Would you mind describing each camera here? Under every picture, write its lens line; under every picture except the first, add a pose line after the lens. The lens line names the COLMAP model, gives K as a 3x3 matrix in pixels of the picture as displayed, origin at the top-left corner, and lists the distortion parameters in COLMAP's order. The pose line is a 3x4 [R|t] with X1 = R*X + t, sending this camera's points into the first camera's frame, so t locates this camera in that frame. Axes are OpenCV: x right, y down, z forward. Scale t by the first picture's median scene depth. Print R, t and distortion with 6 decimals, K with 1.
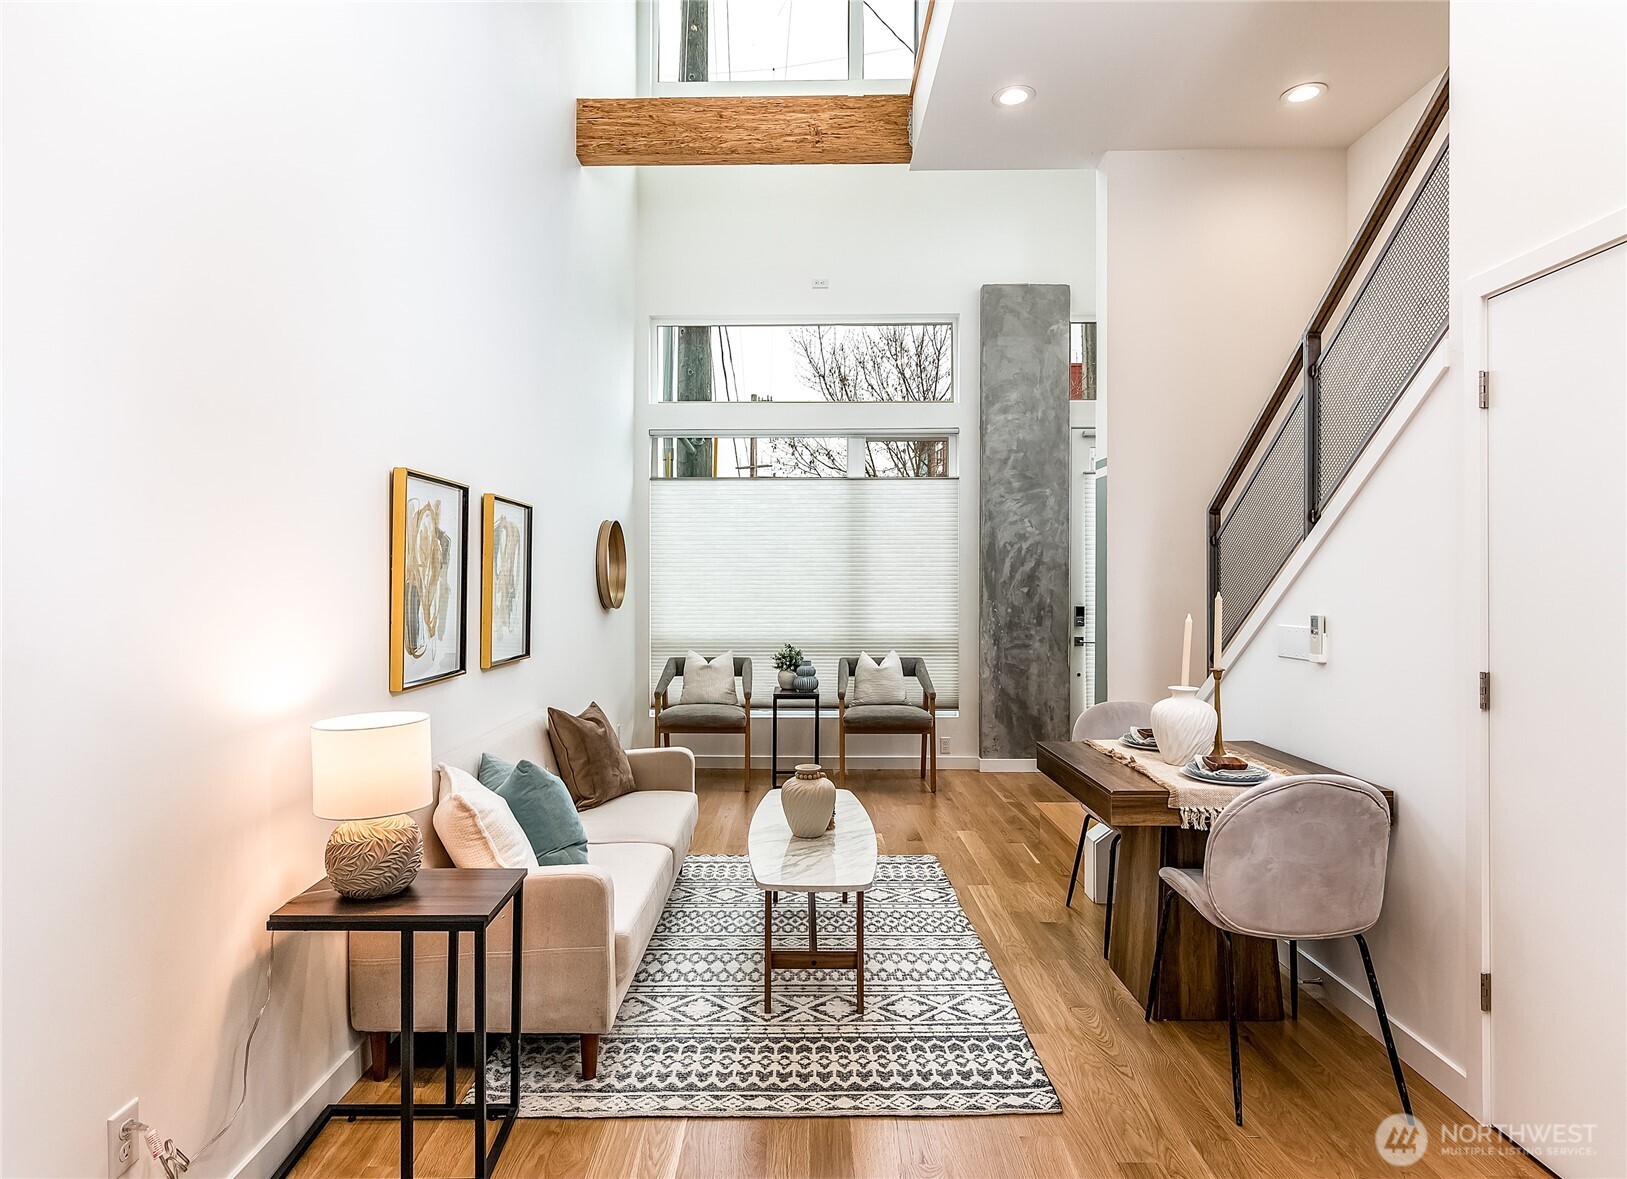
lens RADIAL K [[908.4, 0, 768.1], [0, 908.4, 582.2], [0, 0, 1]] dist [0.005849, 0.000110]
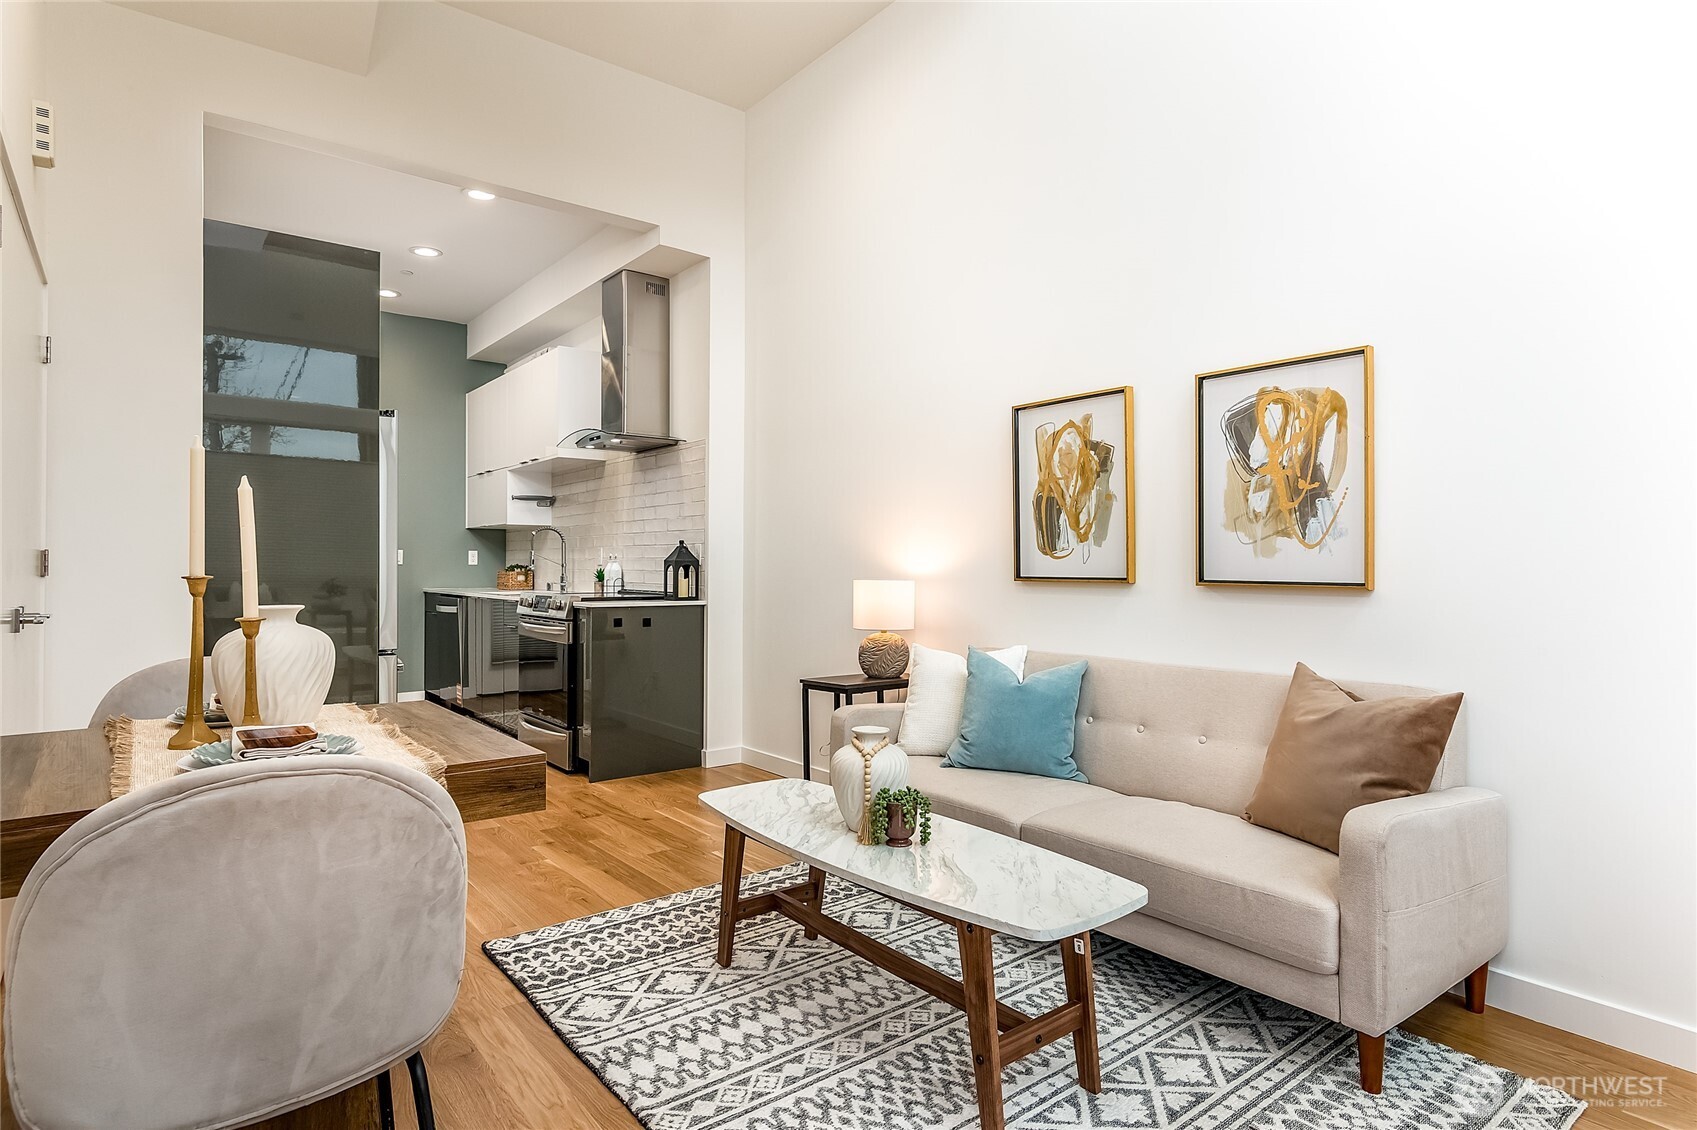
lens RADIAL K [[905.7, 0, 865.4], [0, 905.7, 555.9], [0, 0, 1]] dist [0.003595, 0.000009]
pose [[-0.749776, -0.006632, -0.661659, 0.500005], [0.000171, 0.999948, -0.010217, 0.080117], [0.661692, -0.007773, -0.749736, 1.515122]]
